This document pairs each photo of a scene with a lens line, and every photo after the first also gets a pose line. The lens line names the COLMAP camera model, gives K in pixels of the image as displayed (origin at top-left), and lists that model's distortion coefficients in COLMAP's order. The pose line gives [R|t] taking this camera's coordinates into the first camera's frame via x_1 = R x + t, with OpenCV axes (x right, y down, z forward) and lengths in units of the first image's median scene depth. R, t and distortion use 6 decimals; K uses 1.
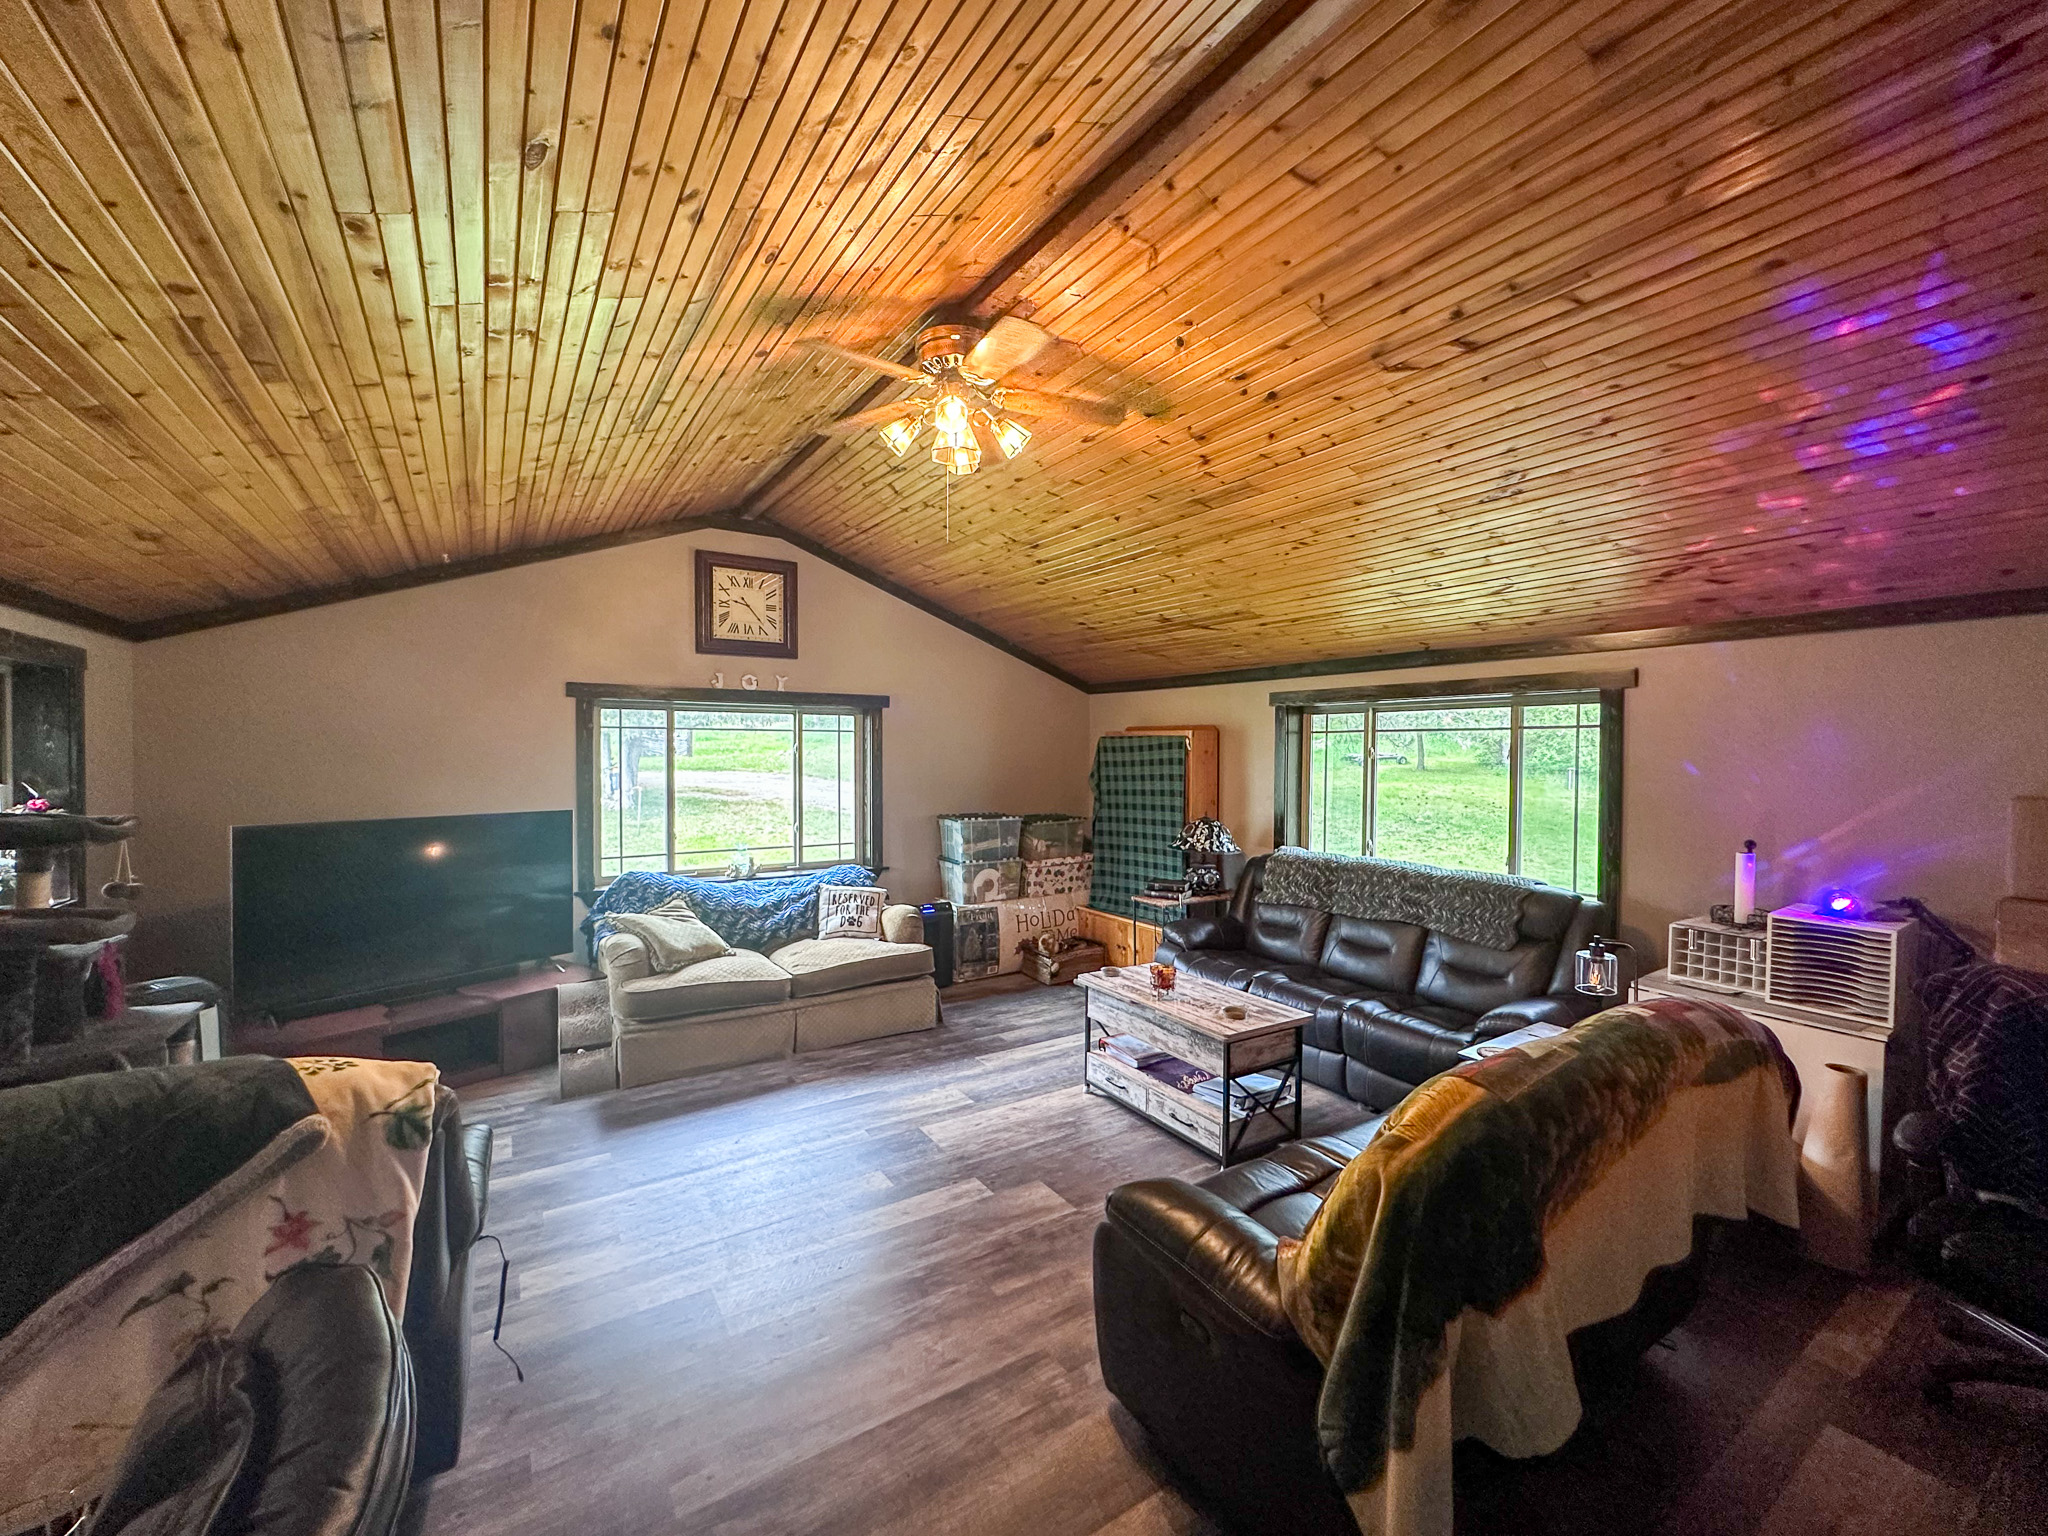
lens RADIAL K [[851.3, 0, 1041.0], [0, 851.3, 766.9], [0, 0, 1]] dist [-0.002524, -0.000247]
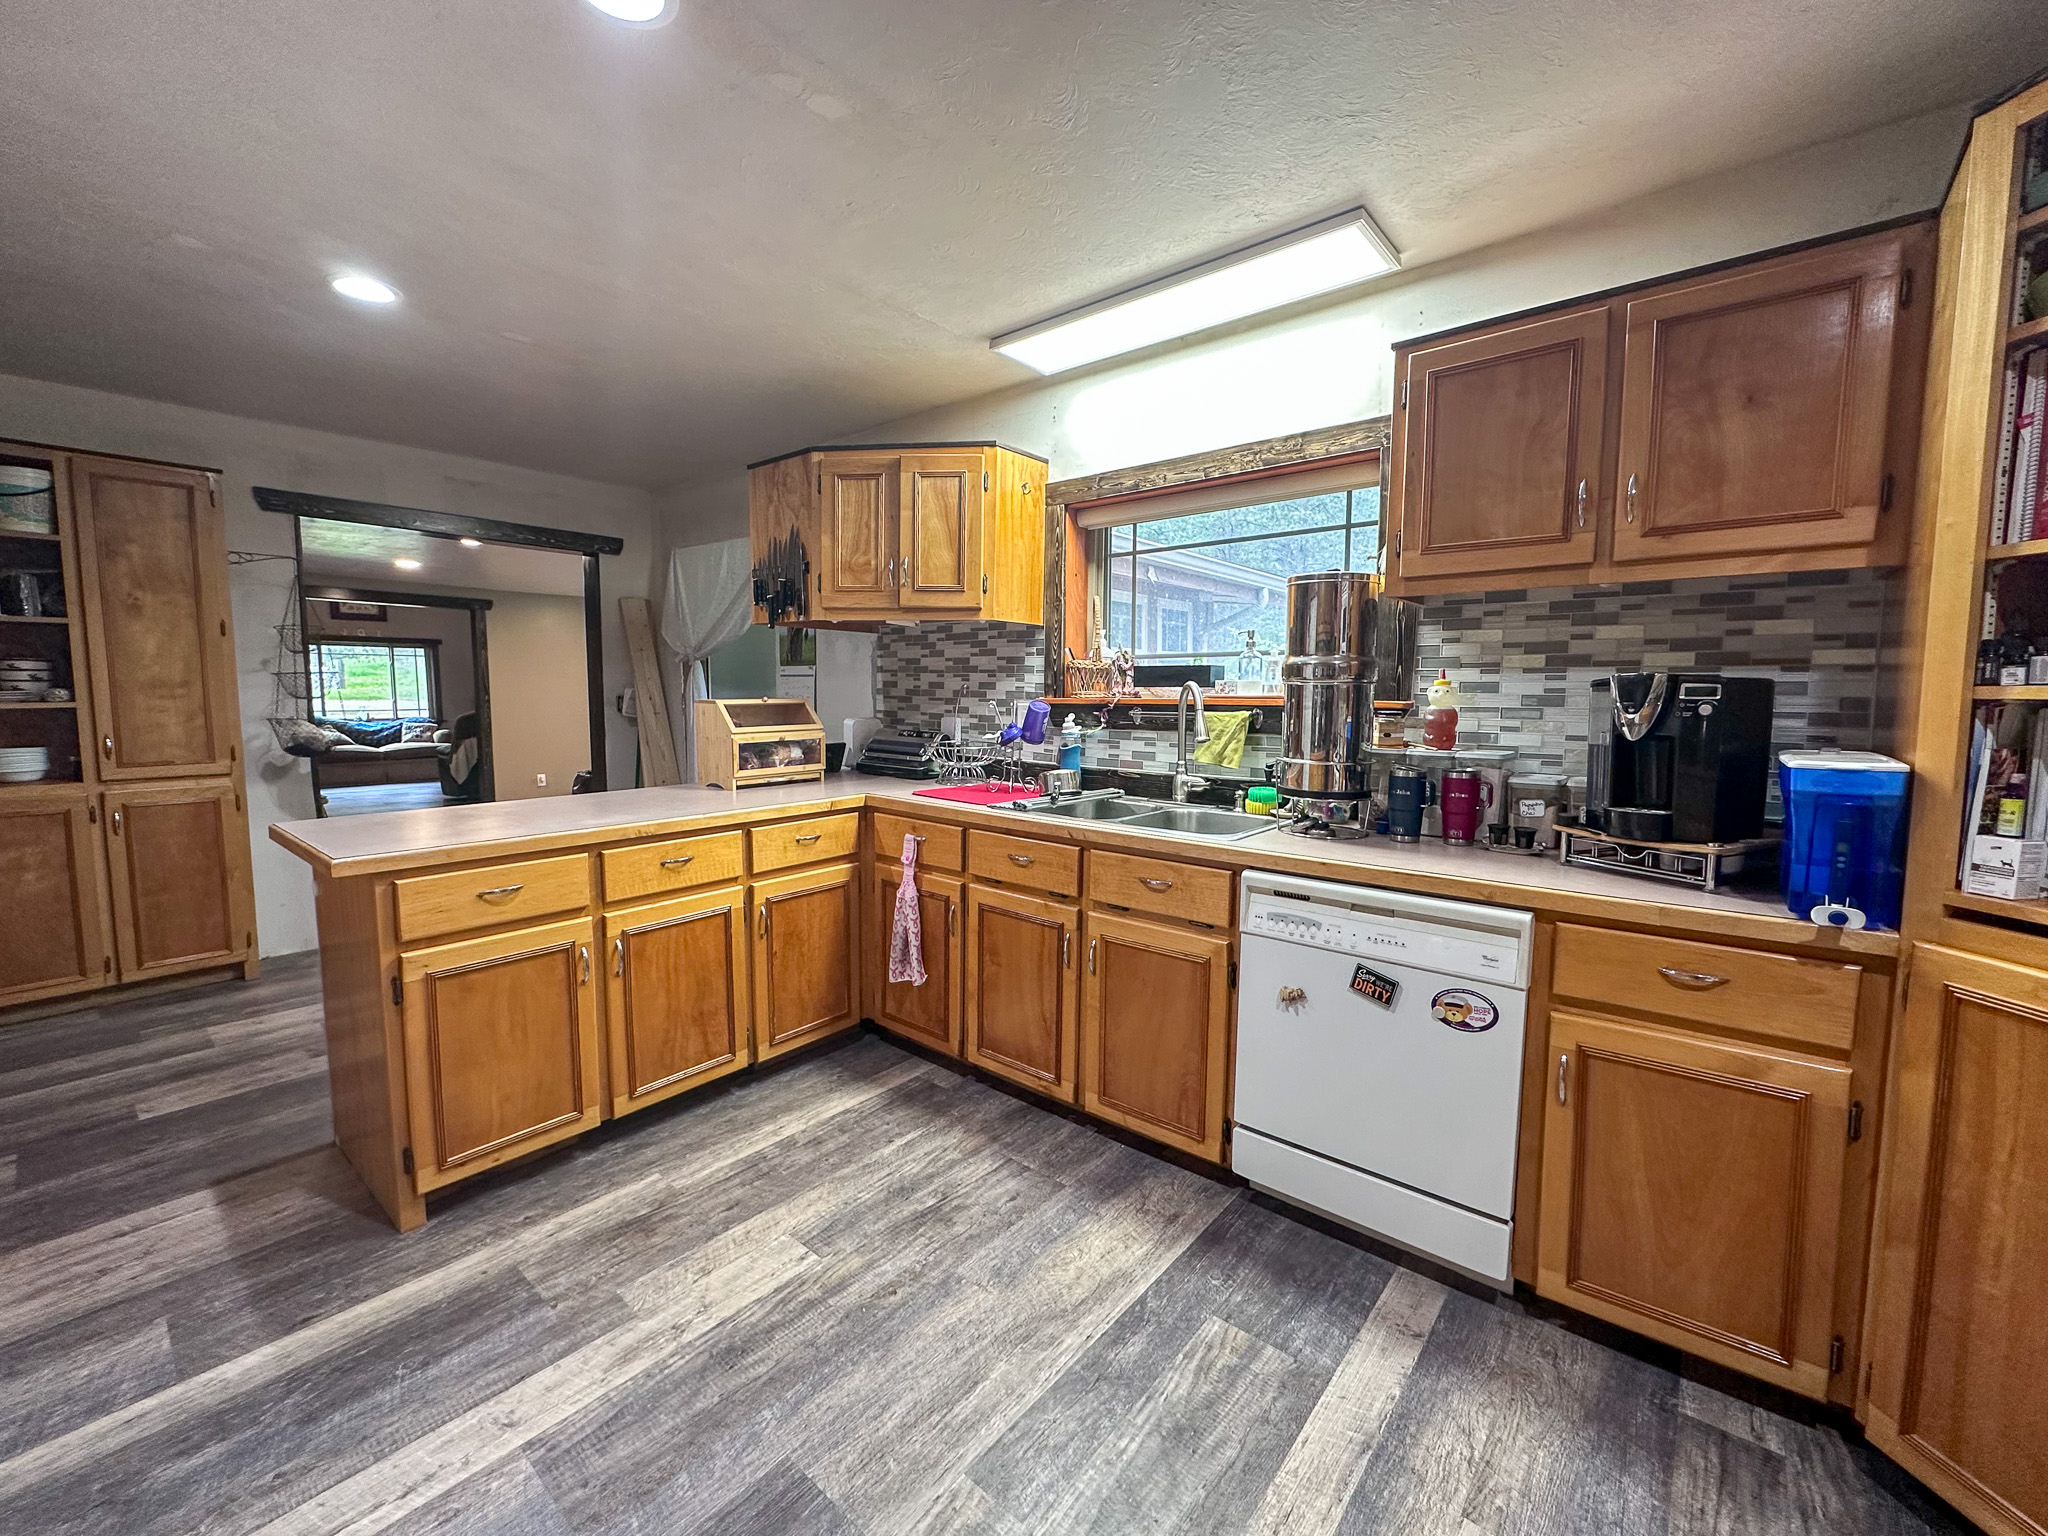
lens RADIAL K [[851.3, 0, 1041.0], [0, 851.3, 766.9], [0, 0, 1]] dist [-0.002524, -0.000247]
pose [[0.957317, -0.031093, 0.287362, 0.658327], [0.009563, 0.997060, 0.076023, 0.090637], [-0.288881, -0.070030, 0.954800, -1.535983]]
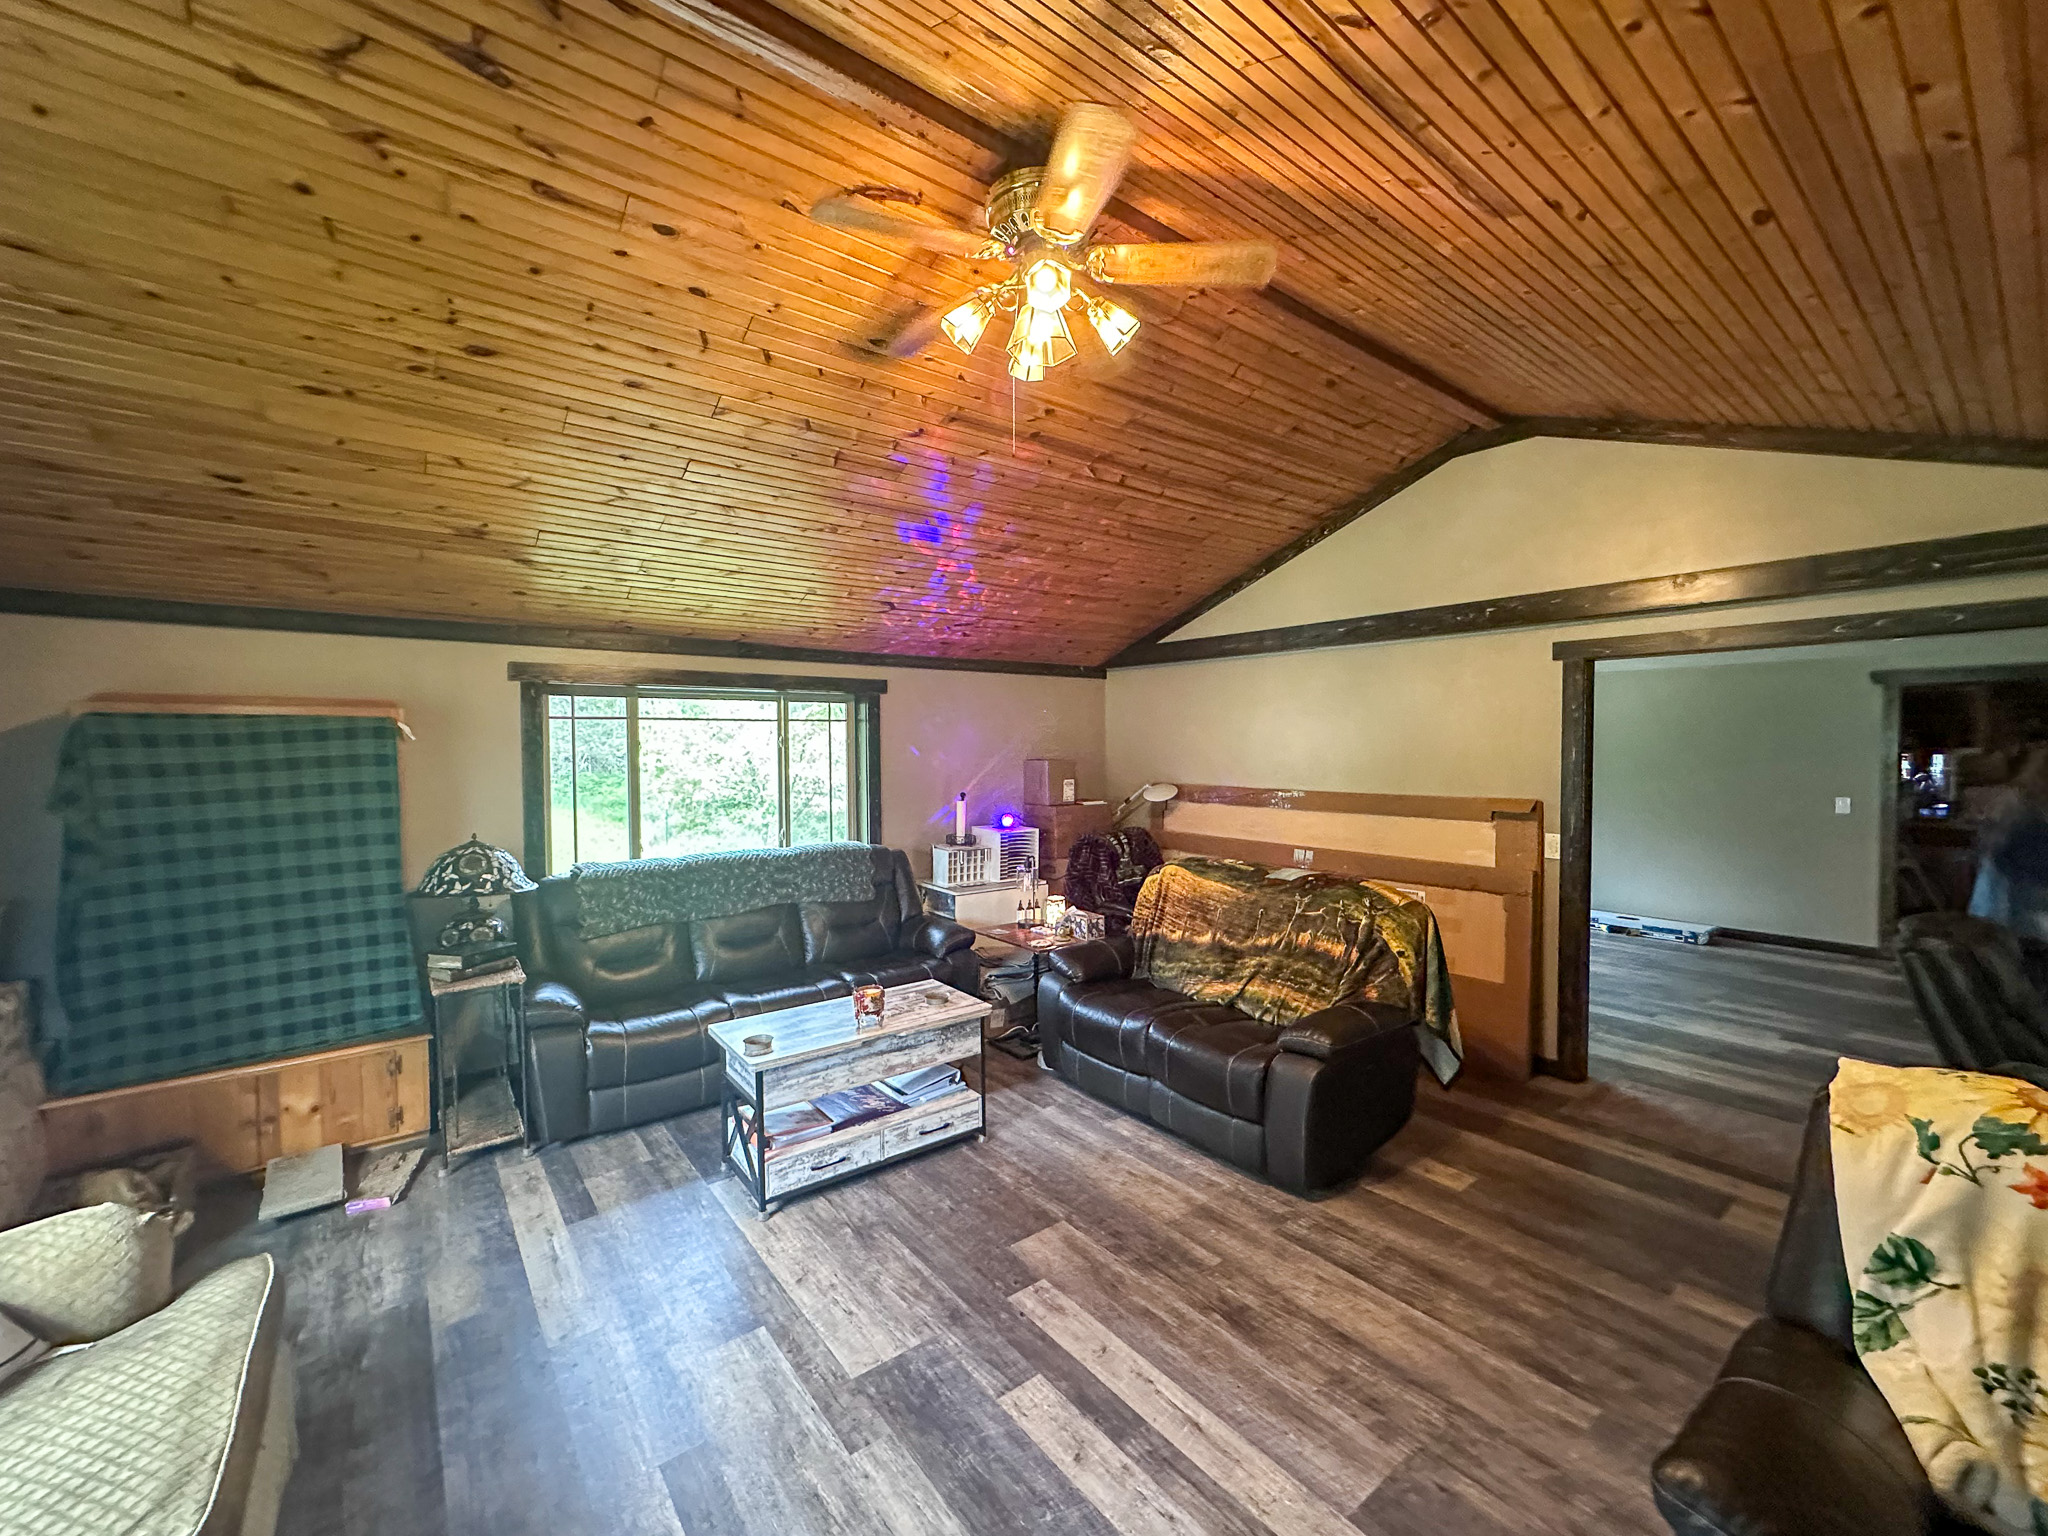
lens RADIAL K [[824.4, 0, 1030.6], [0, 824.4, 755.7], [0, 0, 1]] dist [-0.000564, -0.000073]
pose [[-0.092347, -0.030467, 0.995261, -0.724261], [0.018871, 0.999299, 0.032341, -0.031266], [-0.995548, 0.021768, -0.091707, 0.926700]]
